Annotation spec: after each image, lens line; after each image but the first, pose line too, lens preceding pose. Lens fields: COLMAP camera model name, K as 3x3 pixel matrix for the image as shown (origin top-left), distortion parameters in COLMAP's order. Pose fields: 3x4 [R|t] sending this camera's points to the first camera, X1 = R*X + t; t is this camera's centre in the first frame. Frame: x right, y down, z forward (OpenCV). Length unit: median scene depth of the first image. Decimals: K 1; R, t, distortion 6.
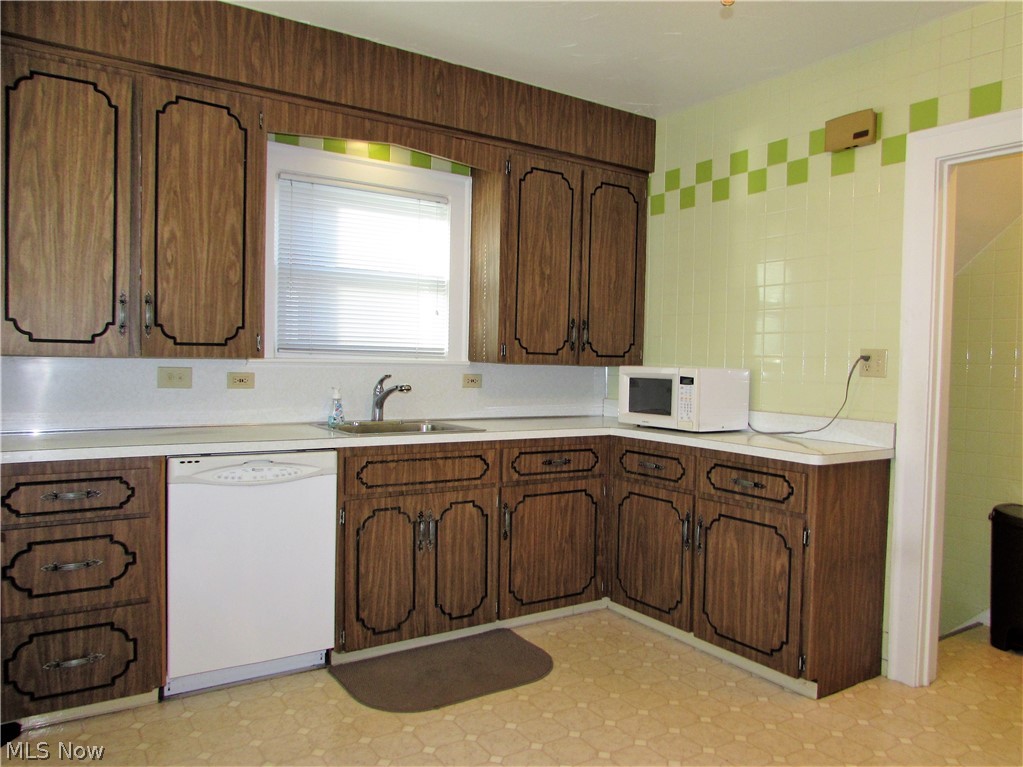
lens RADIAL K [[755.8, 0, 524.1], [0, 755.8, 384.3], [0, 0, 1]] dist [-0.036052, 0.045411]
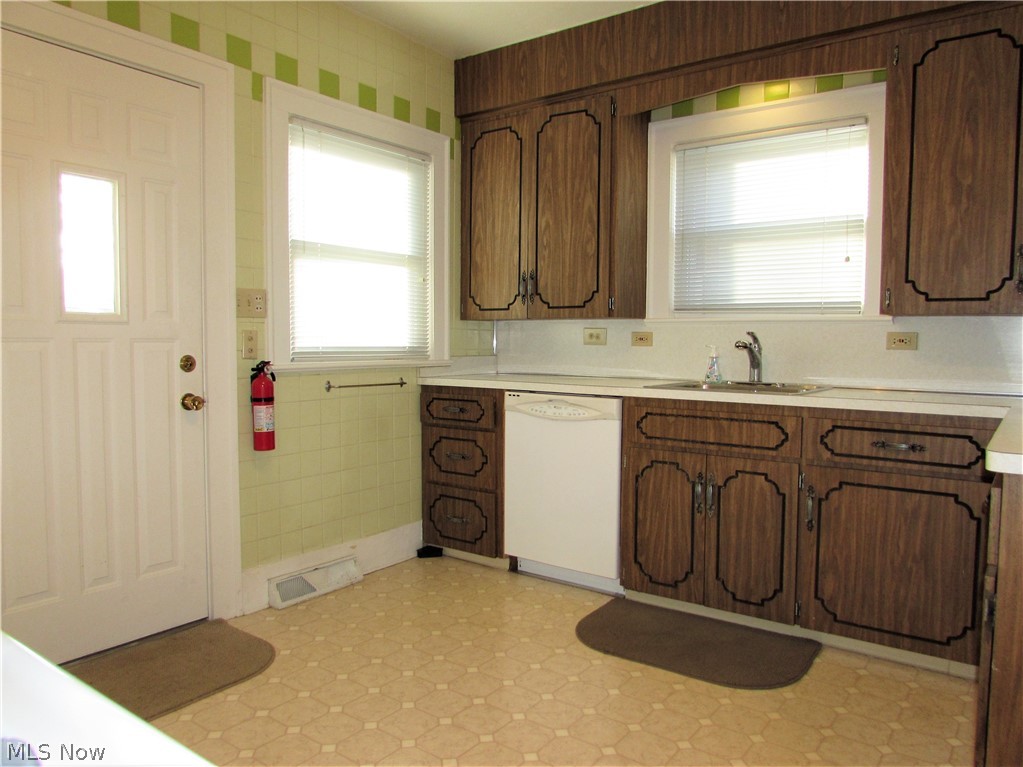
lens RADIAL K [[755.8, 0, 524.1], [0, 755.8, 384.3], [0, 0, 1]] dist [-0.036052, 0.045411]
pose [[0.339017, 0.037061, -0.940050, 0.689406], [-0.030064, 0.999140, 0.028548, 0.038536], [0.940300, 0.018584, 0.339840, 0.478216]]
